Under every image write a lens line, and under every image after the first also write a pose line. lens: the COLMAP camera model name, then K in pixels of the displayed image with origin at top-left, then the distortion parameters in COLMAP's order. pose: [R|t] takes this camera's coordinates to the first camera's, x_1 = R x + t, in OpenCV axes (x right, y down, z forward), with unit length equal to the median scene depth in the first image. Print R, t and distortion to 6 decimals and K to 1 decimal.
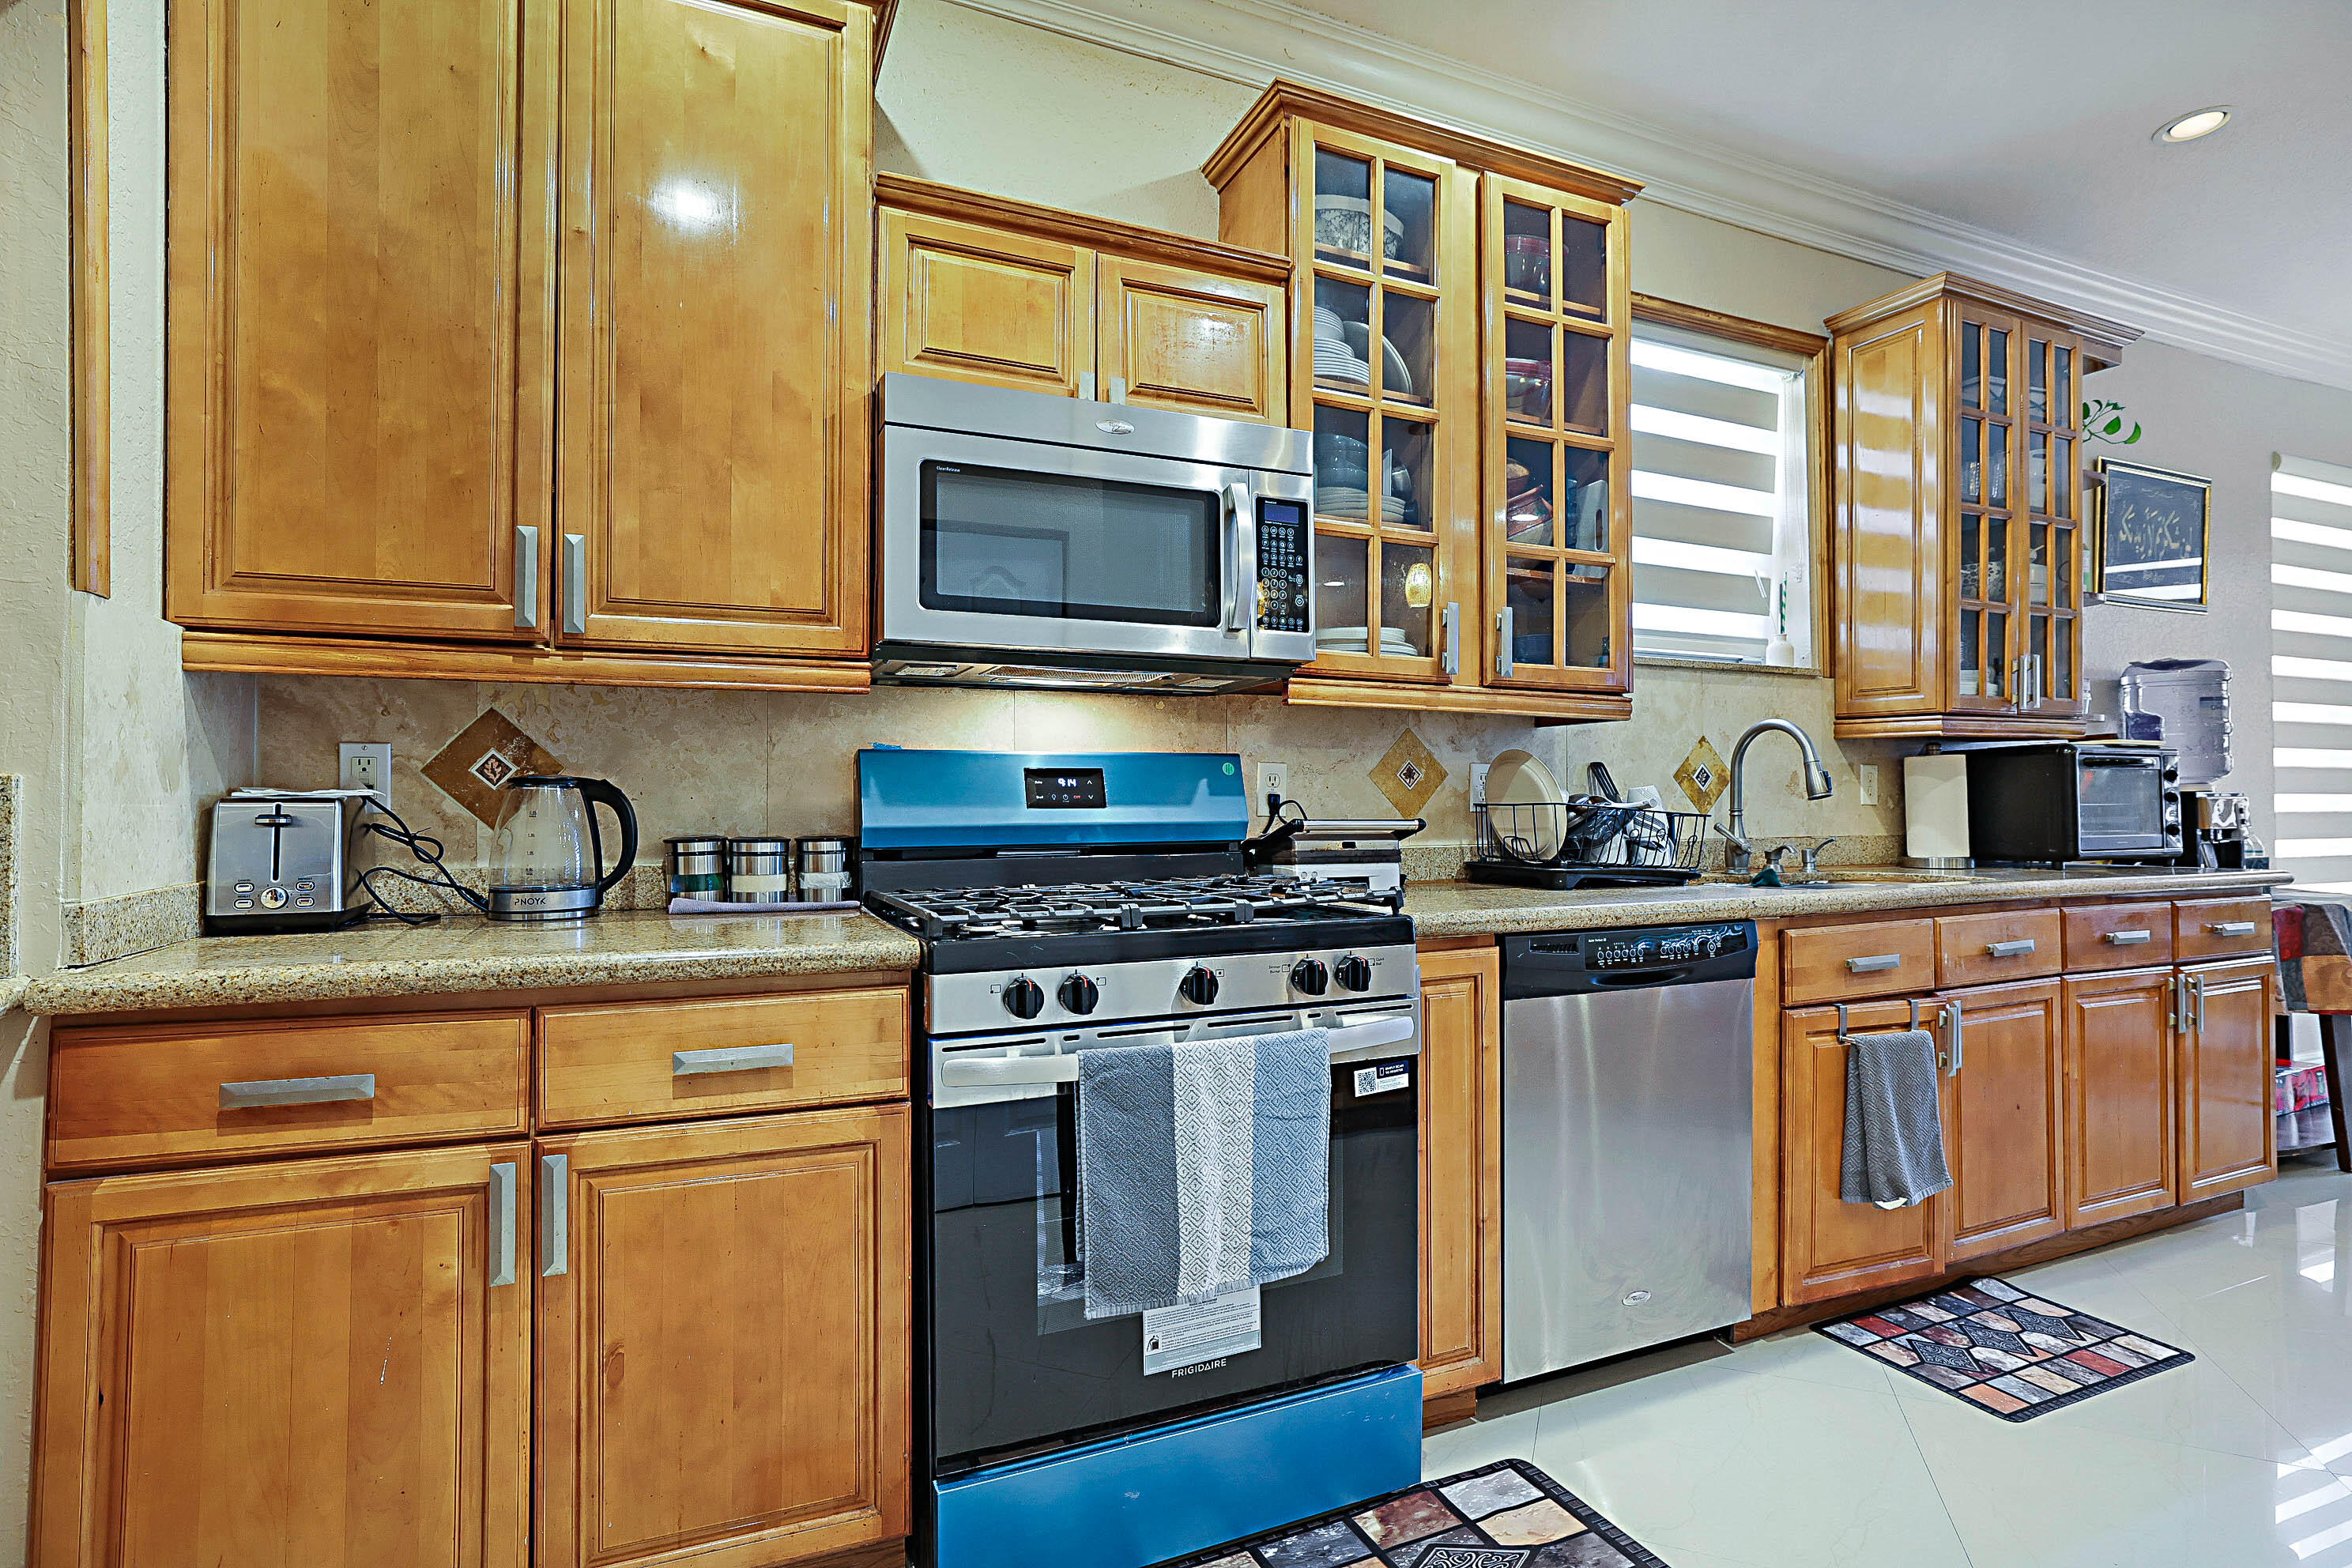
lens RADIAL K [[1141.8, 0, 1176.6], [0, 1141.8, 788.7], [0, 0, 1]] dist [-0.038705, 0.021607]
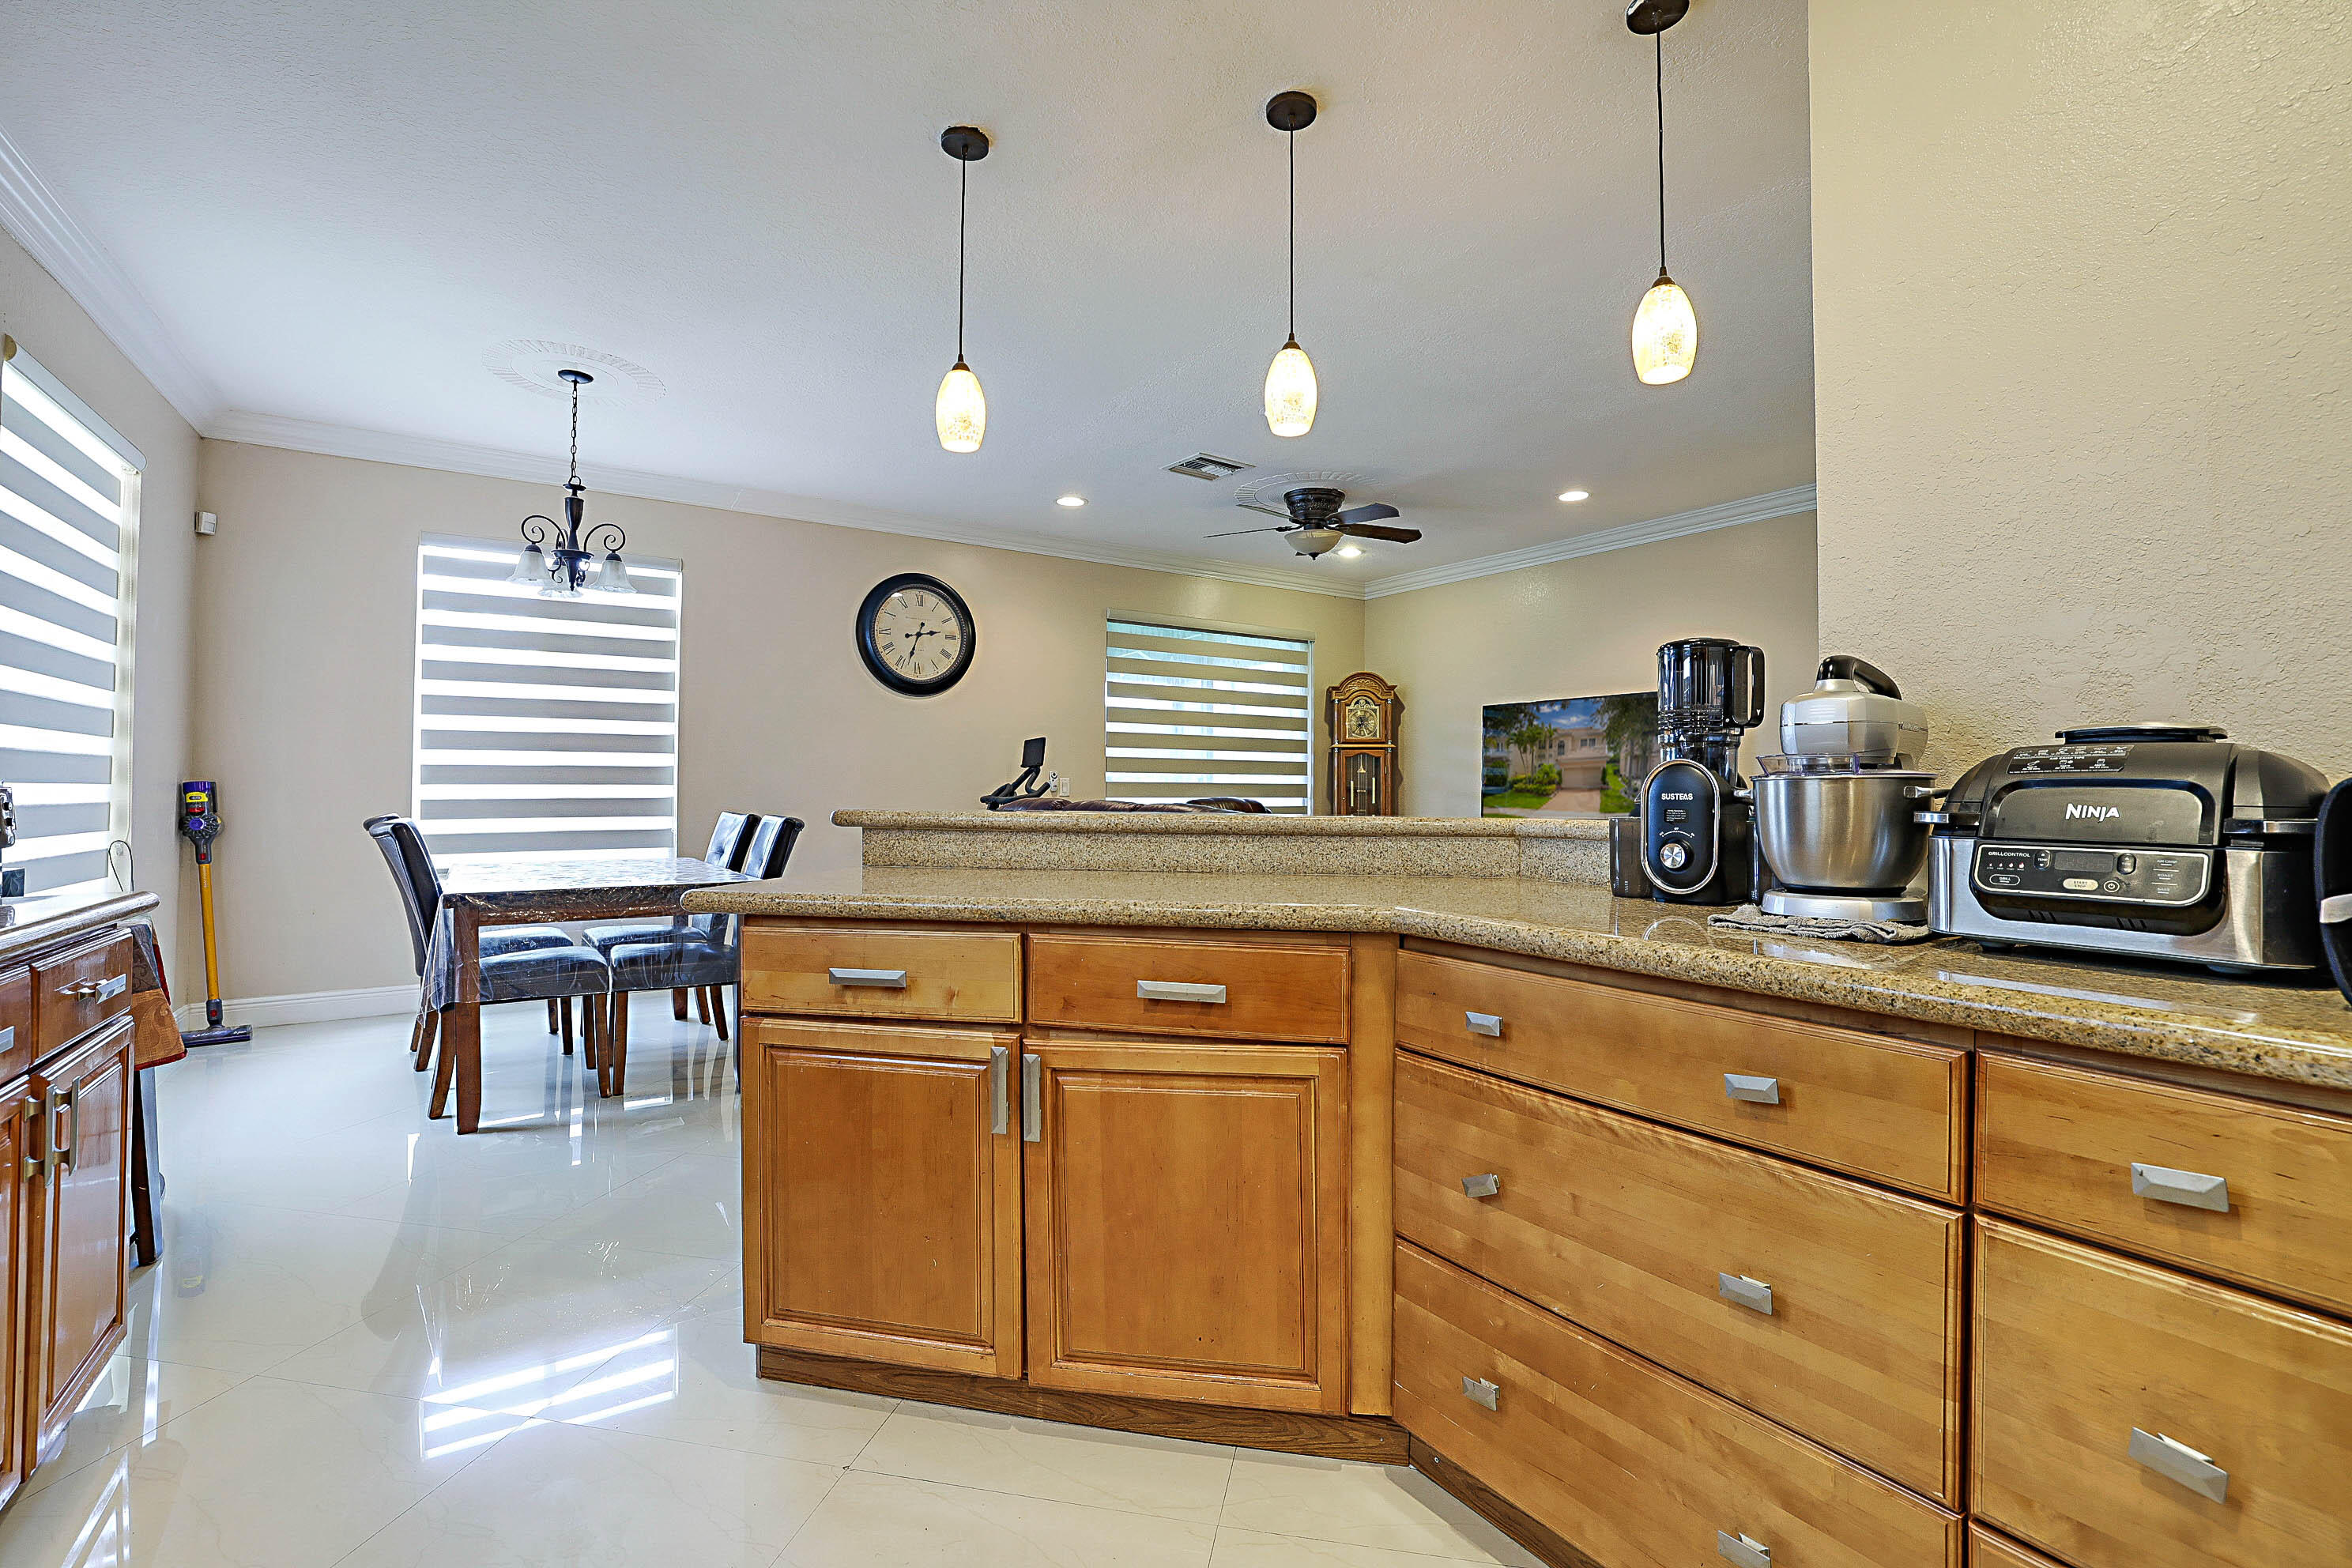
lens RADIAL K [[1024.9, 0, 1178.1], [0, 1024.9, 771.0], [0, 0, 1]] dist [-0.045758, 0.018436]
pose [[-0.180866, 0.019329, 0.983318, 0.274237], [-0.013003, 0.999672, -0.022042, 0.001961], [-0.983422, -0.016773, -0.180555, 0.526474]]
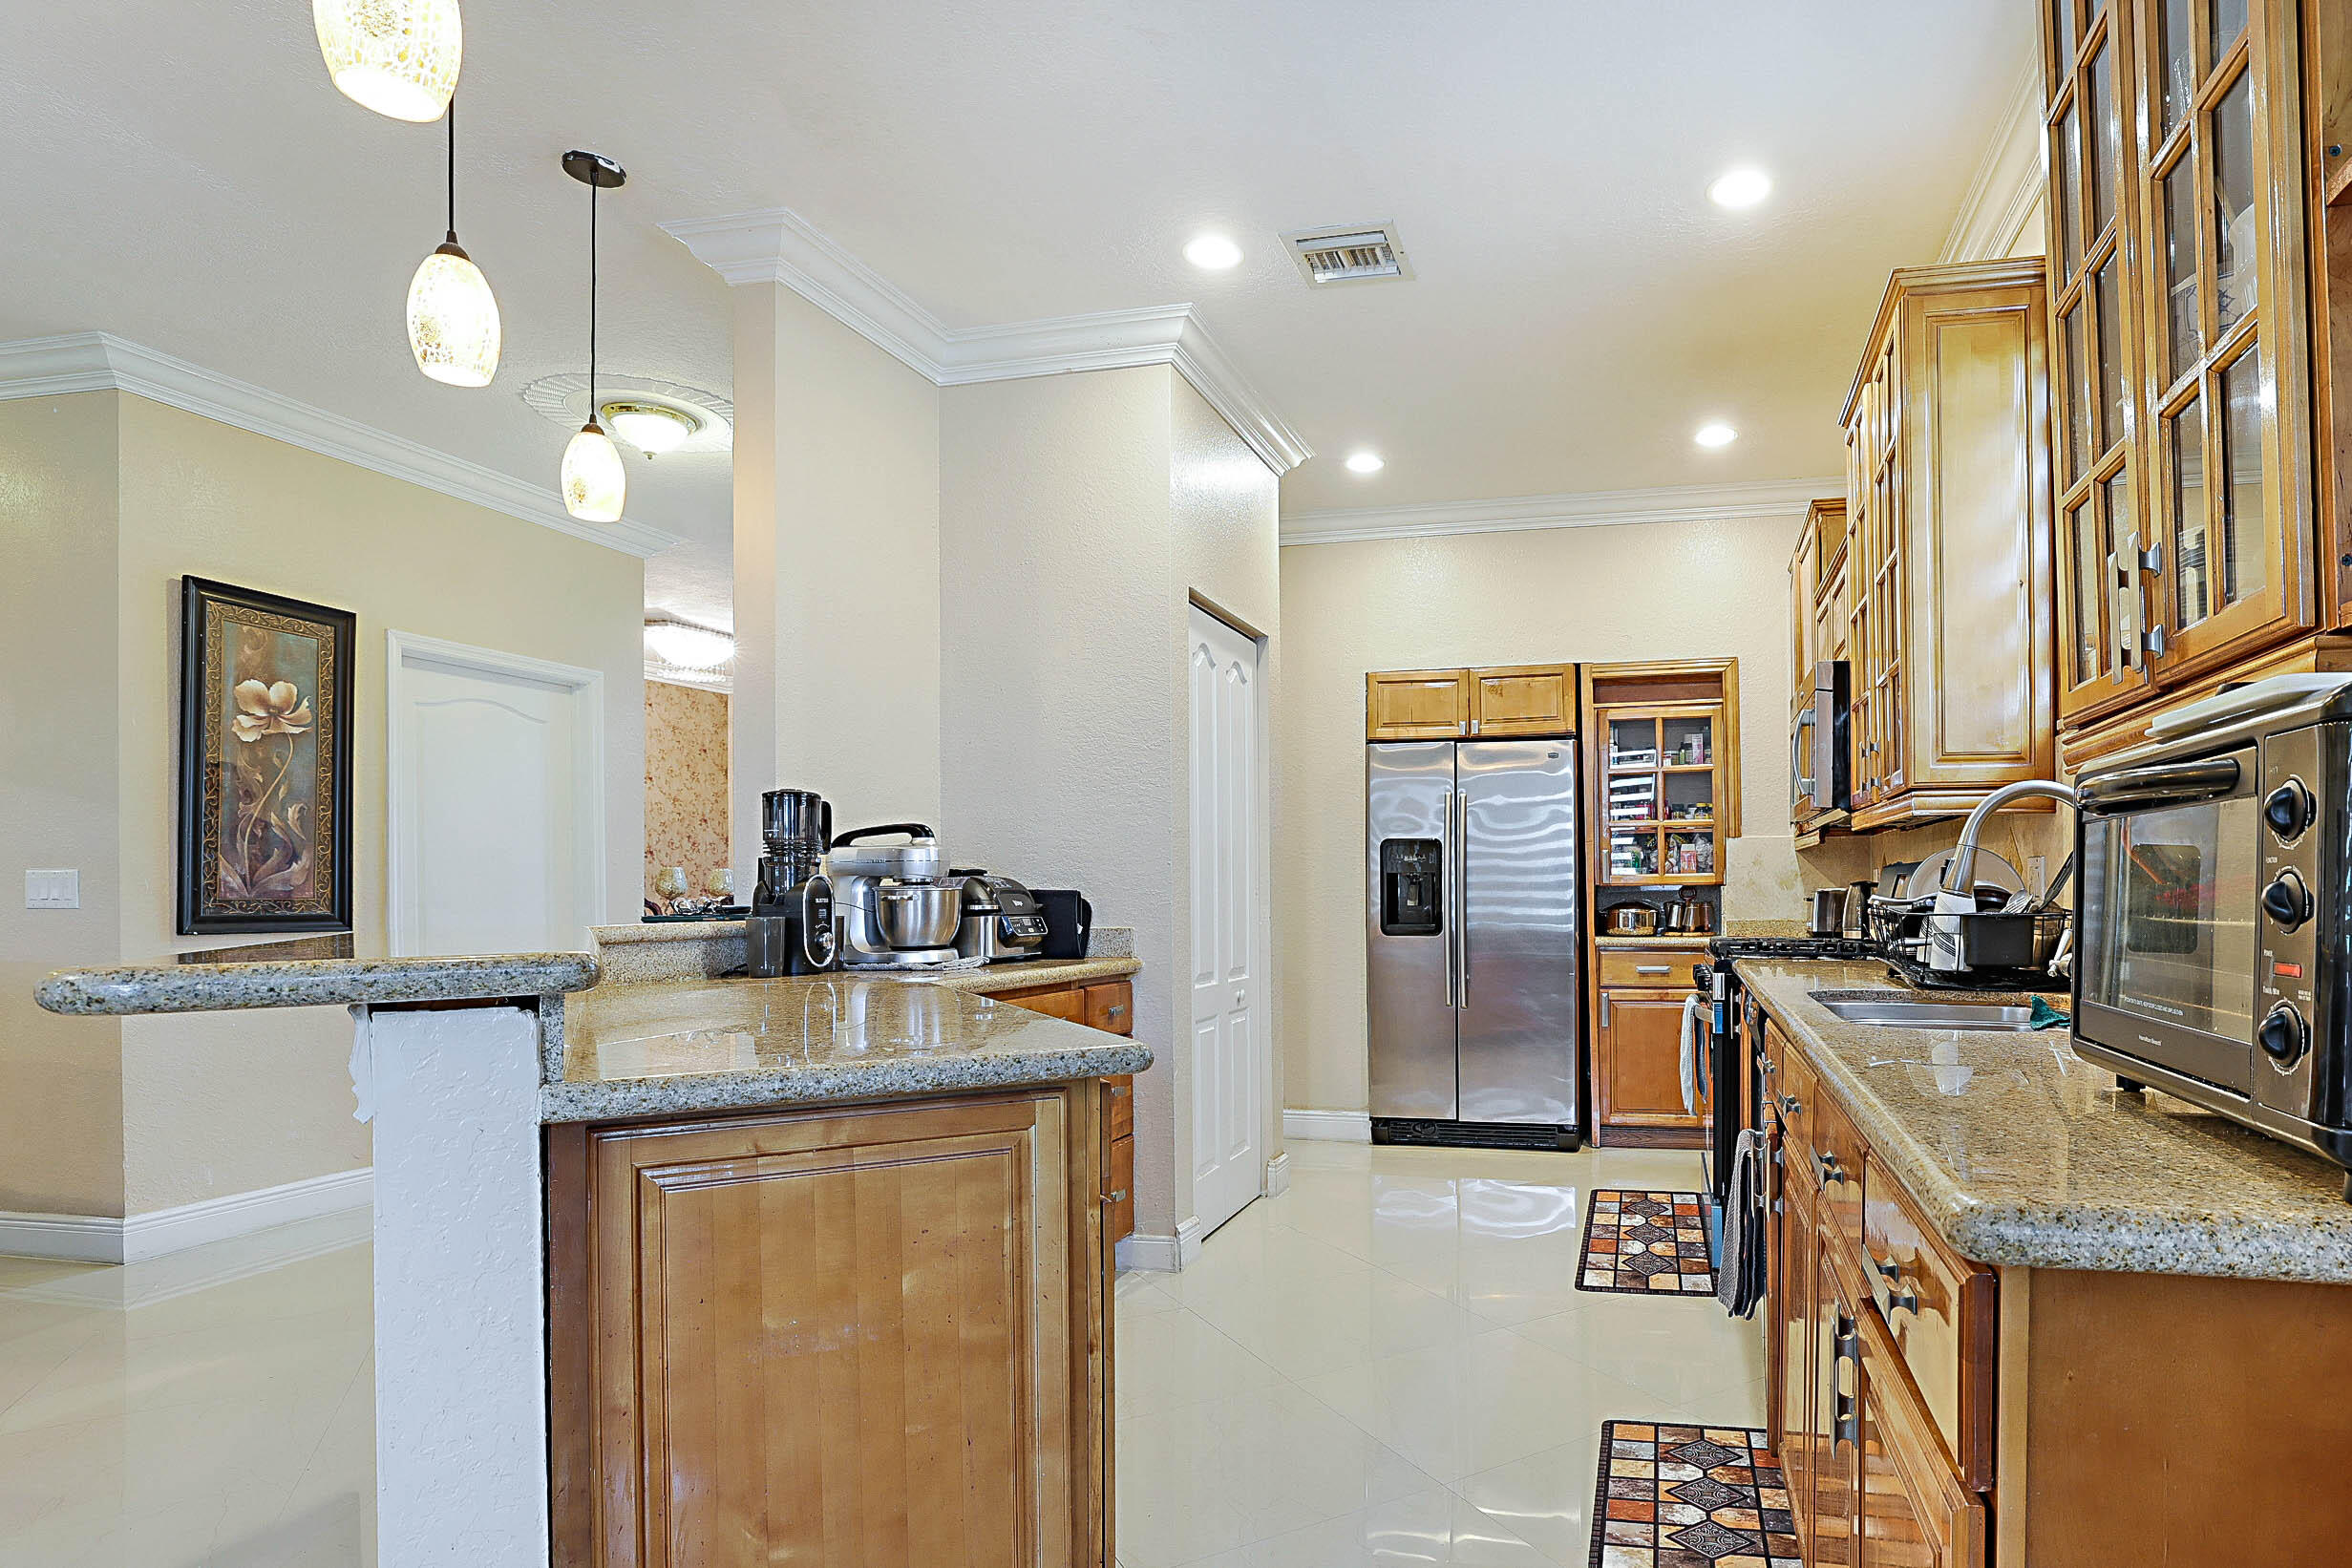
lens RADIAL K [[1241.4, 0, 1453.1], [0, 1241.4, 882.8], [0, 0, 1]] dist [-0.000084, 0.000163]
pose [[-0.545089, -0.001878, -0.838376, 1.454884], [0.014450, 0.999828, -0.011635, 0.005633], [0.838254, -0.018457, -0.544968, 1.196340]]
